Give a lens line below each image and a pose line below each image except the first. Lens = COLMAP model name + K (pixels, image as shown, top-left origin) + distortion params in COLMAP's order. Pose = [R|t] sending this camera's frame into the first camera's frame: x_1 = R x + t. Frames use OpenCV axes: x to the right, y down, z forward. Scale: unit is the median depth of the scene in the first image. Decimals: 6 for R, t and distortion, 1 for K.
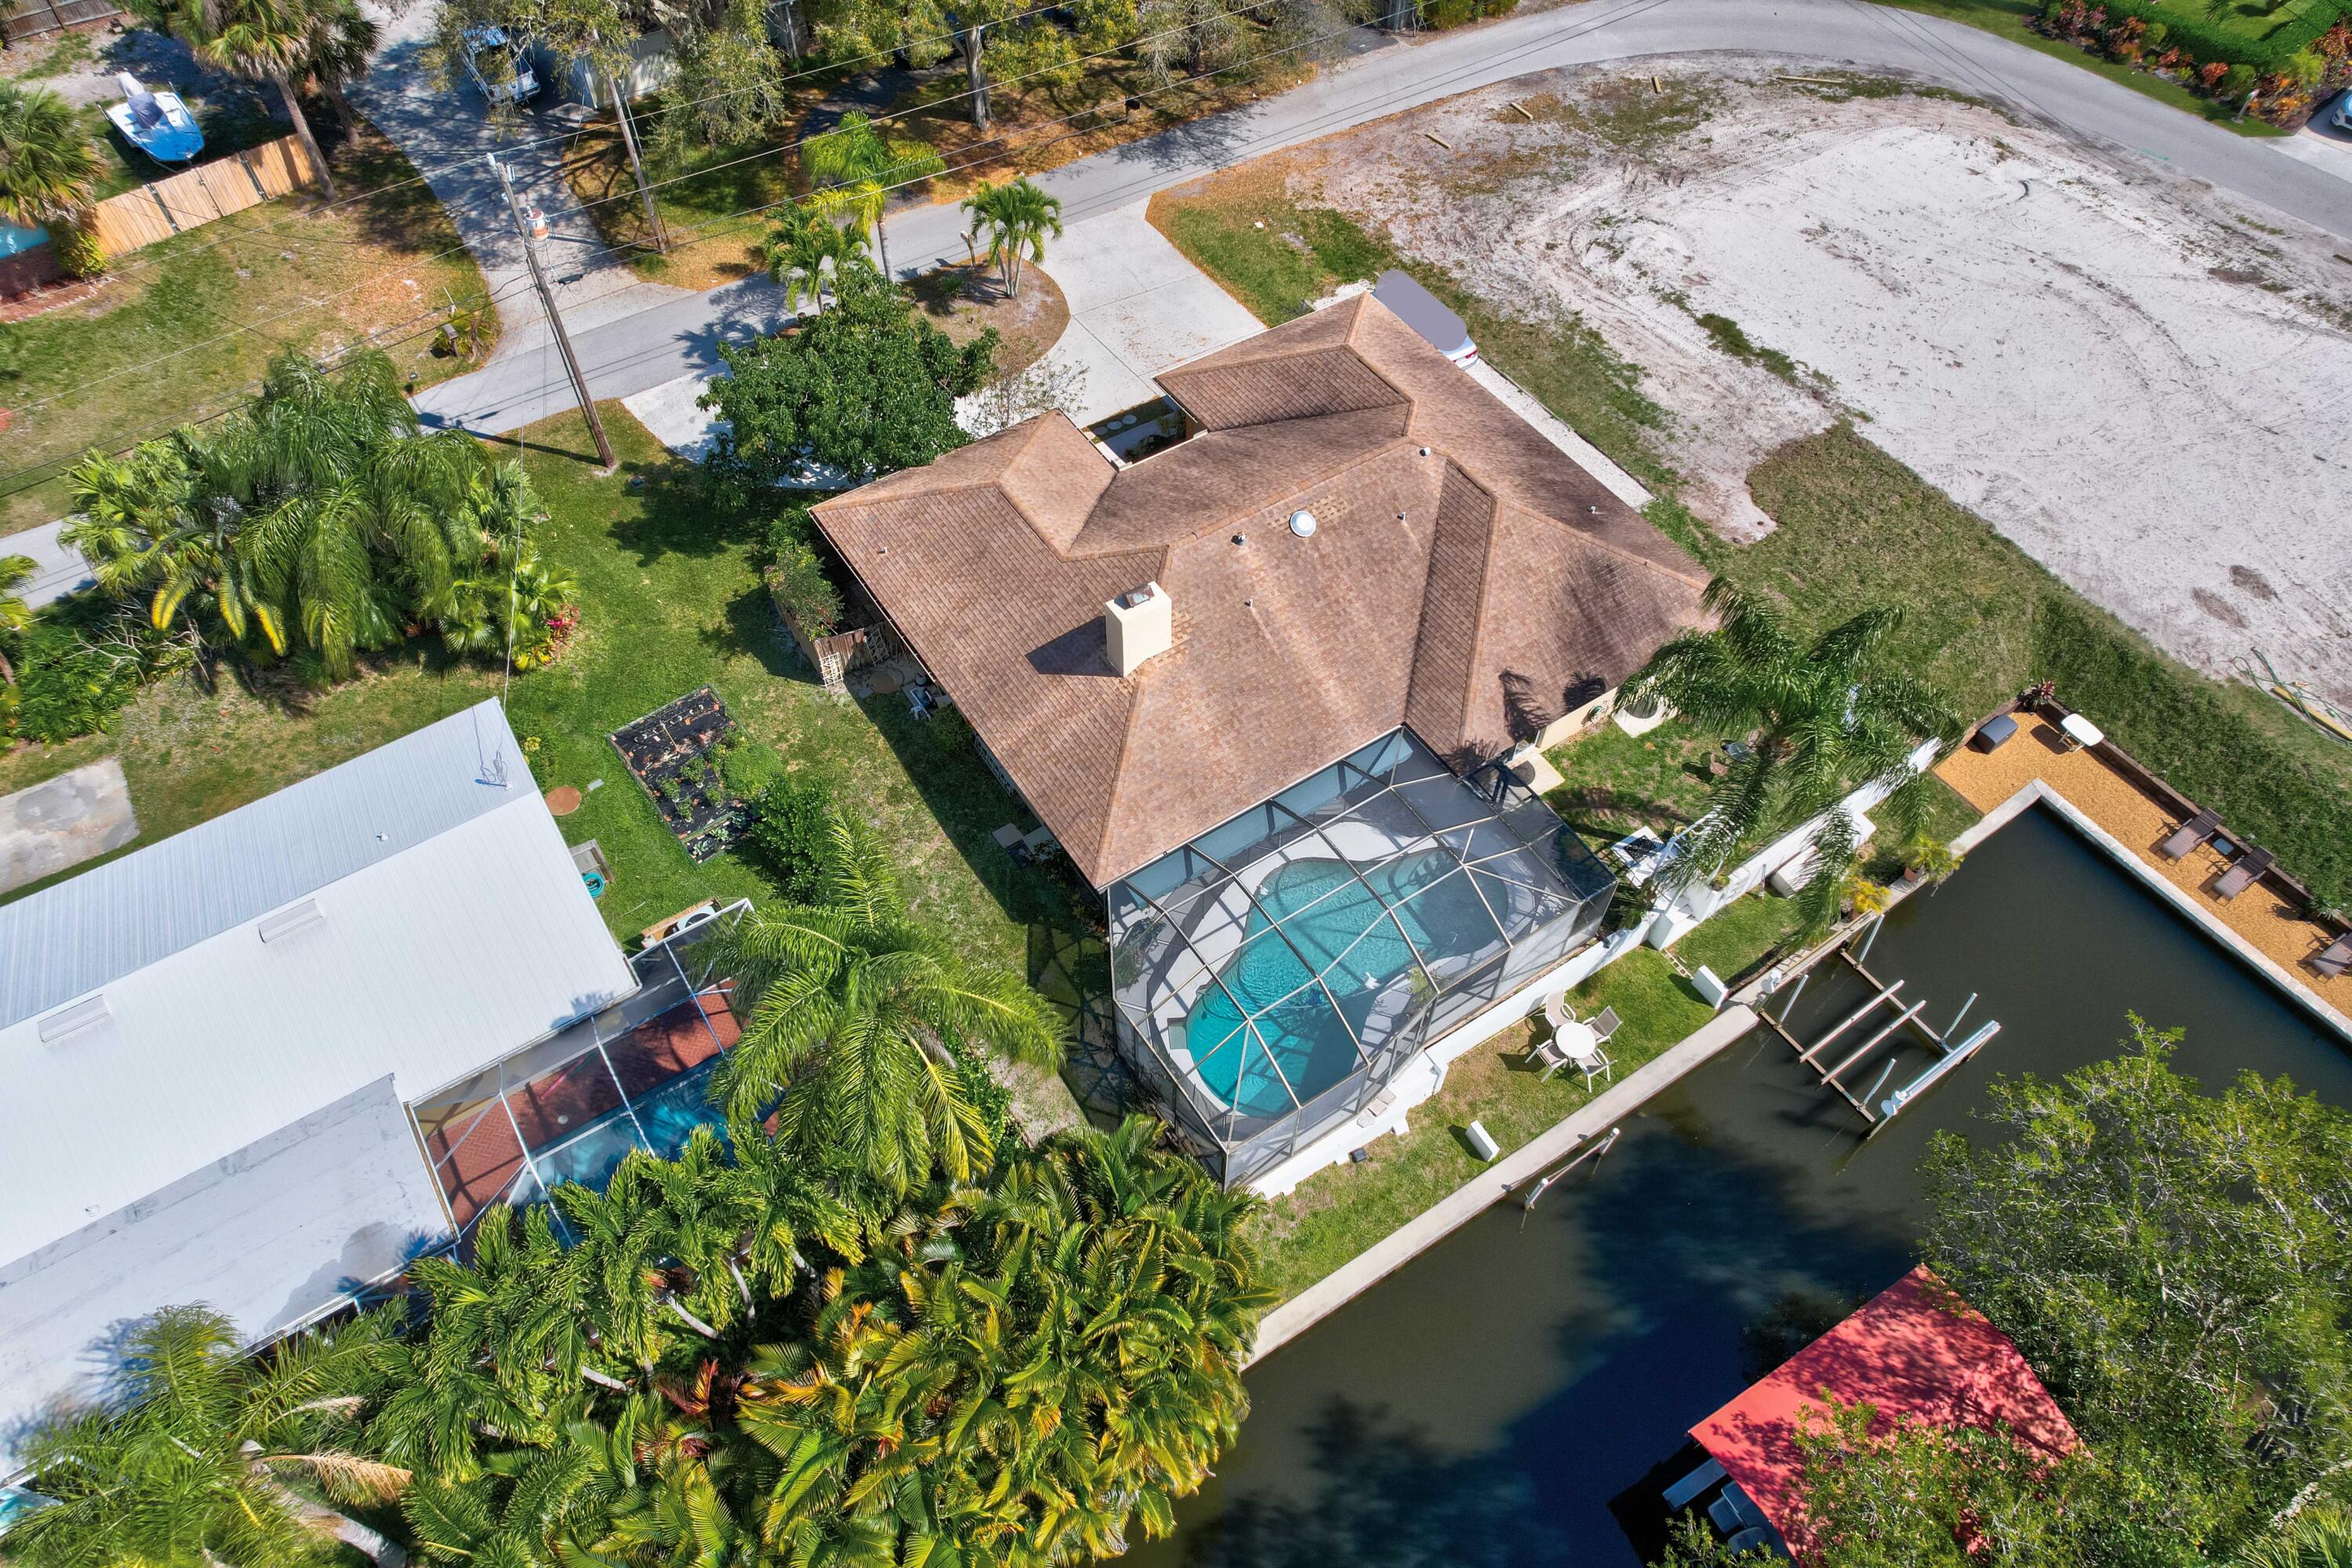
lens RADIAL K [[1499.0, 0, 1177.0], [0, 1499.0, 811.5], [0, 0, 1]] dist [-0.077213, 0.067537]
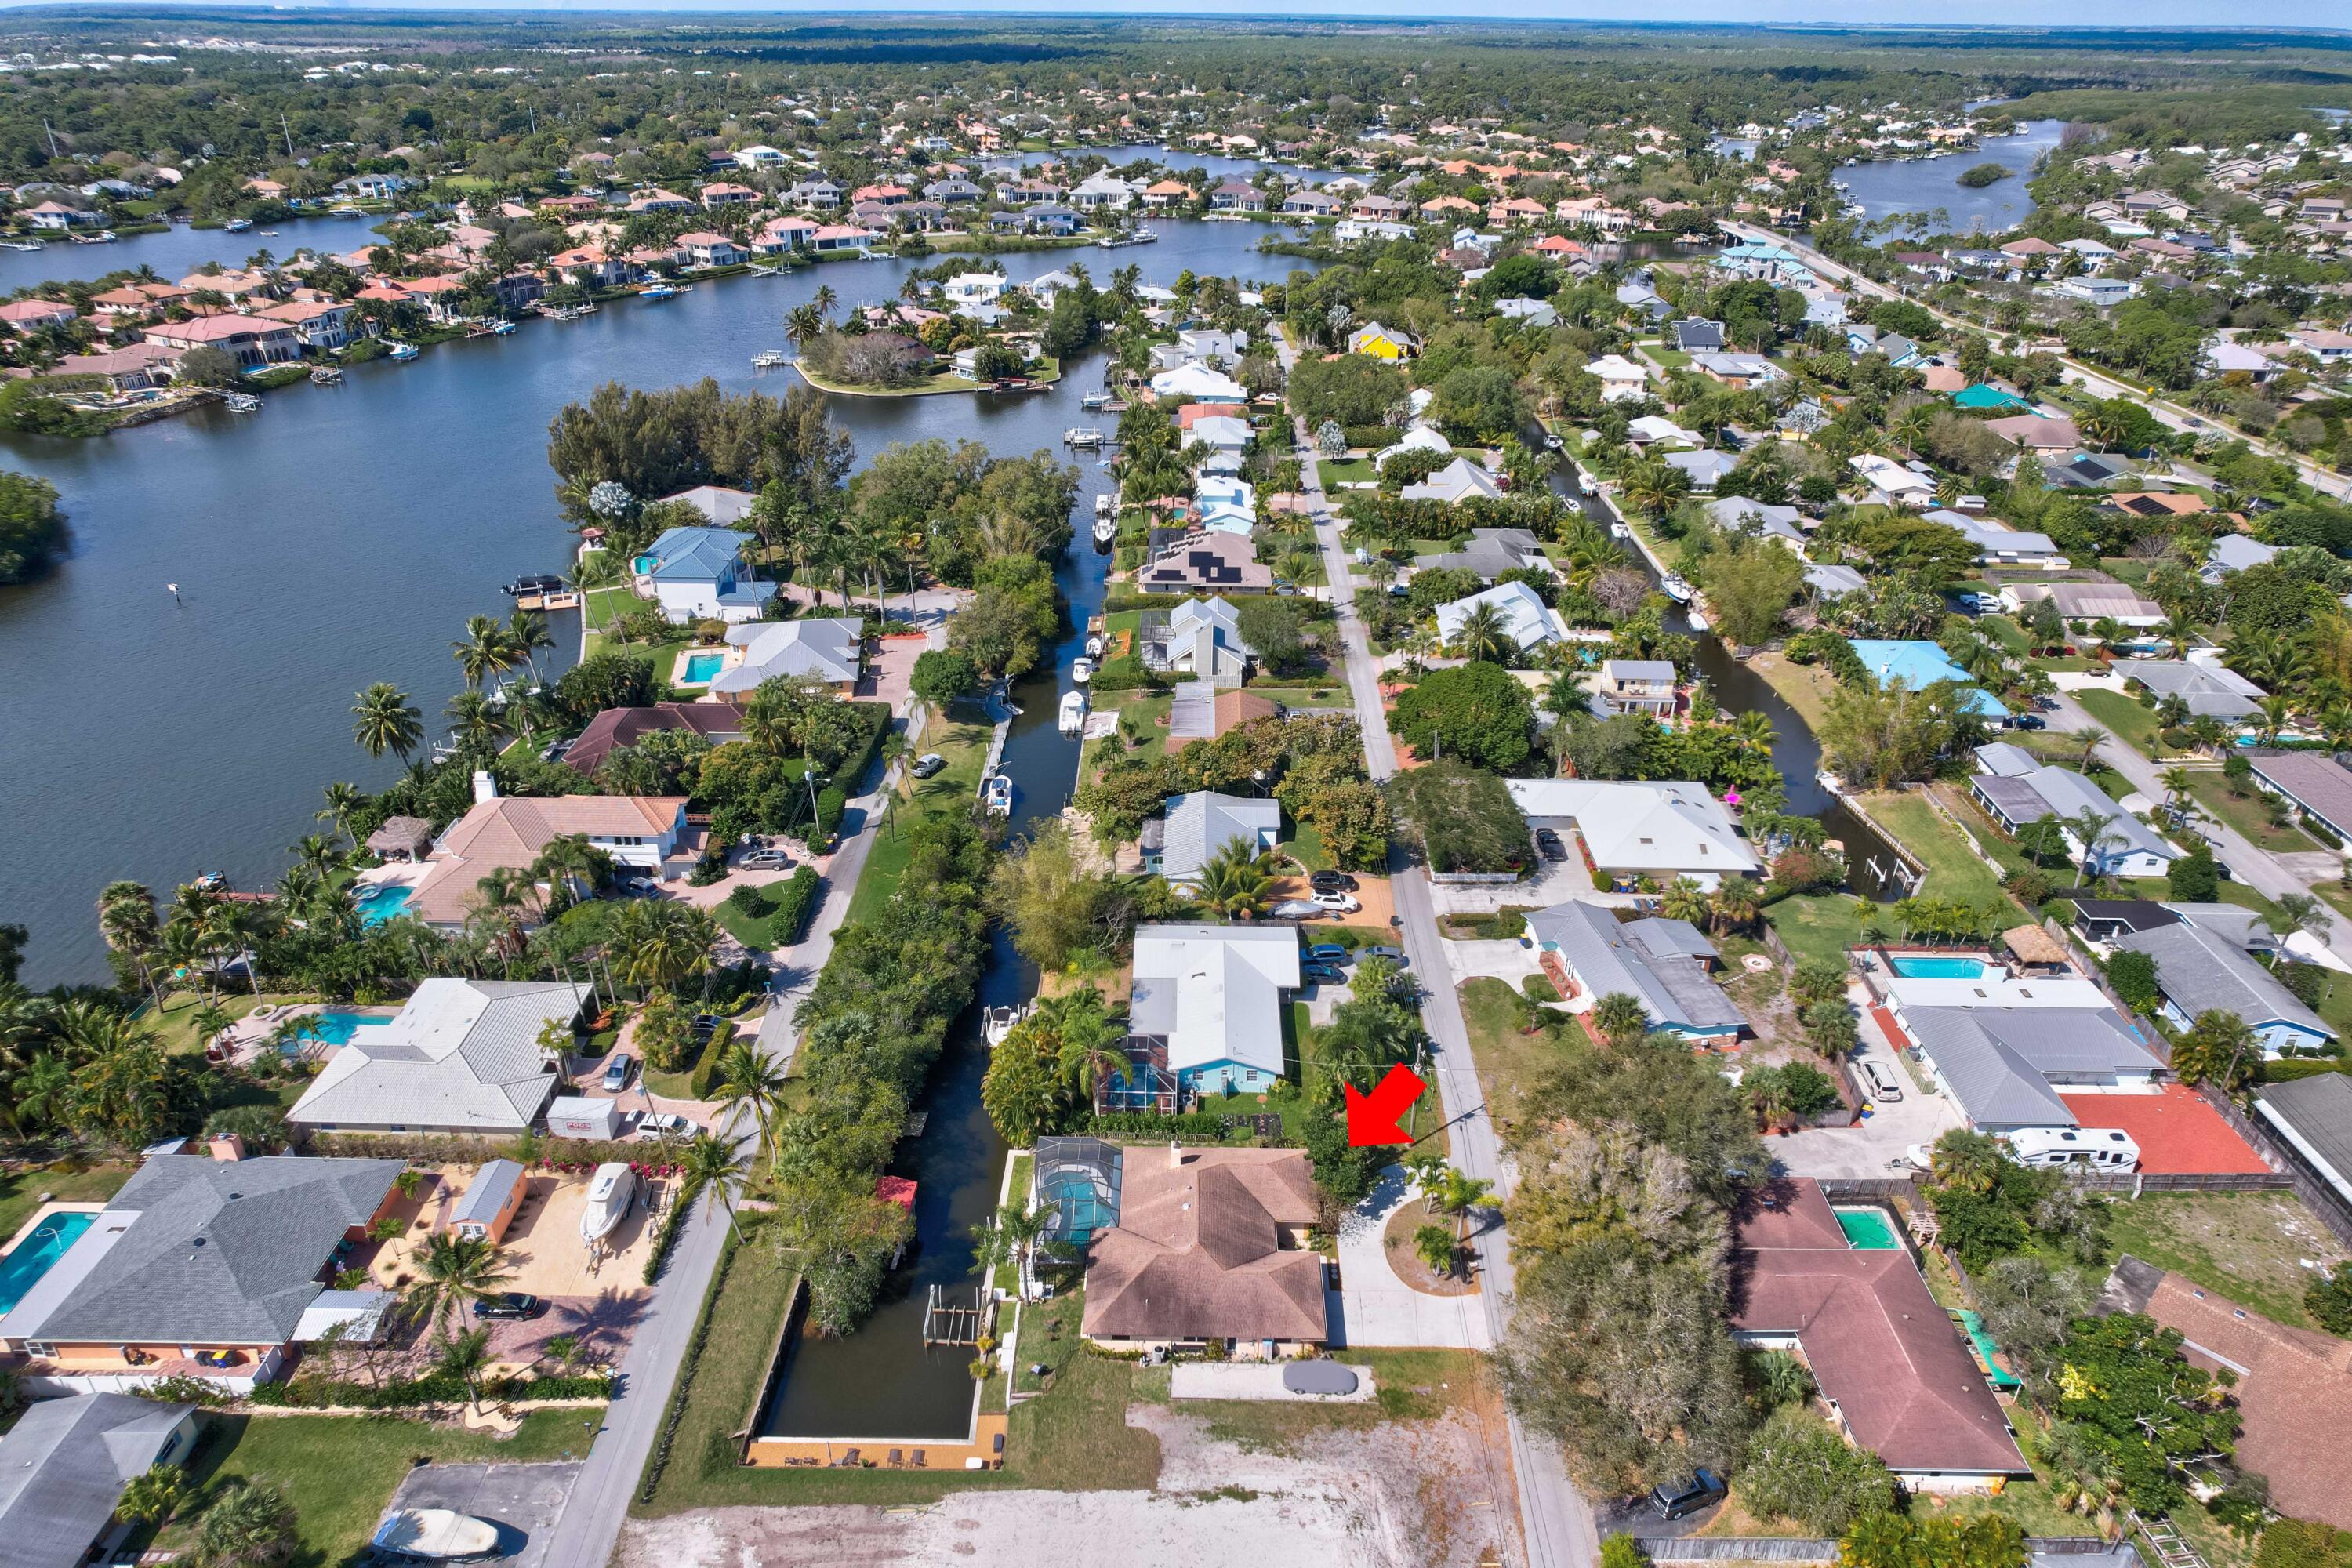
lens RADIAL K [[1499.0, 0, 1177.0], [0, 1499.0, 811.5], [0, 0, 1]] dist [-0.077213, 0.067537]
pose [[-0.562079, 0.387911, -0.730474, 1.549198], [-0.673277, 0.298373, 0.676515, -1.918734], [0.480381, 0.872066, 0.093462, 0.033085]]
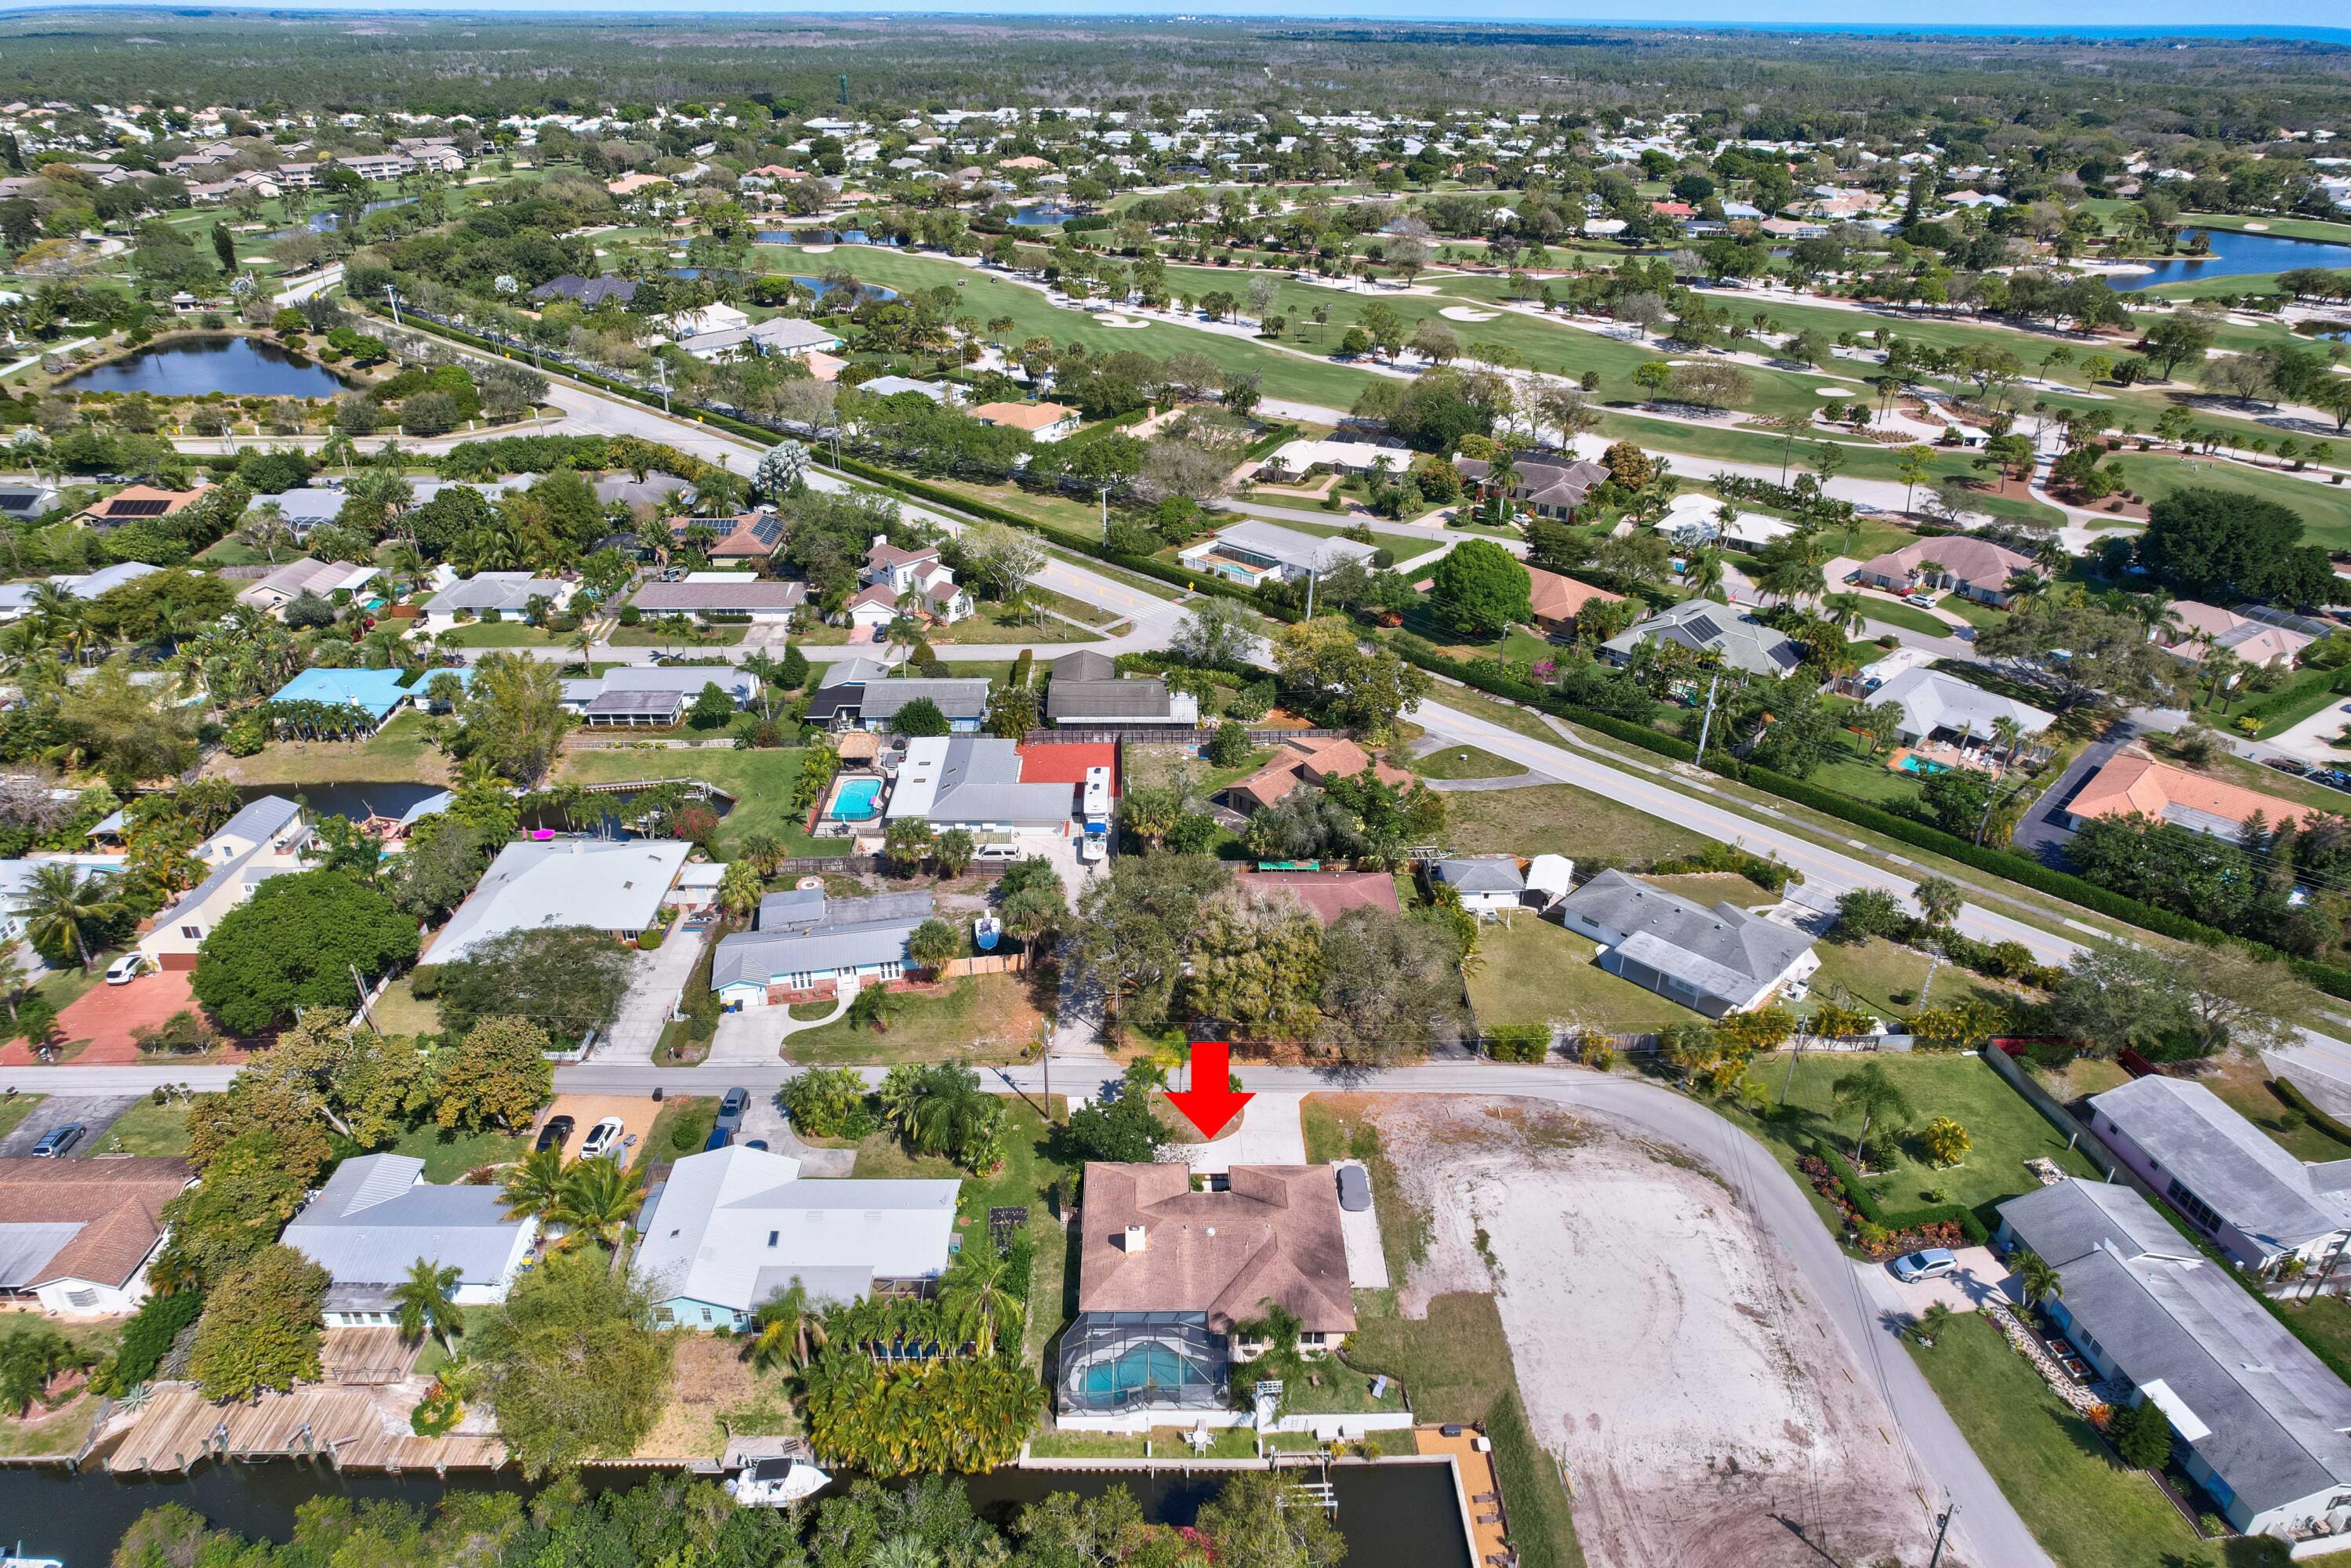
lens RADIAL K [[1498.4, 0, 1176.5], [0, 1498.4, 811.5], [0, 0, 1]] dist [-0.077213, 0.067537]
pose [[0.842394, 0.260029, -0.471972, 0.936699], [-0.436310, 0.843150, -0.314217, 0.043209], [0.316238, 0.470620, 0.823717, -1.405115]]
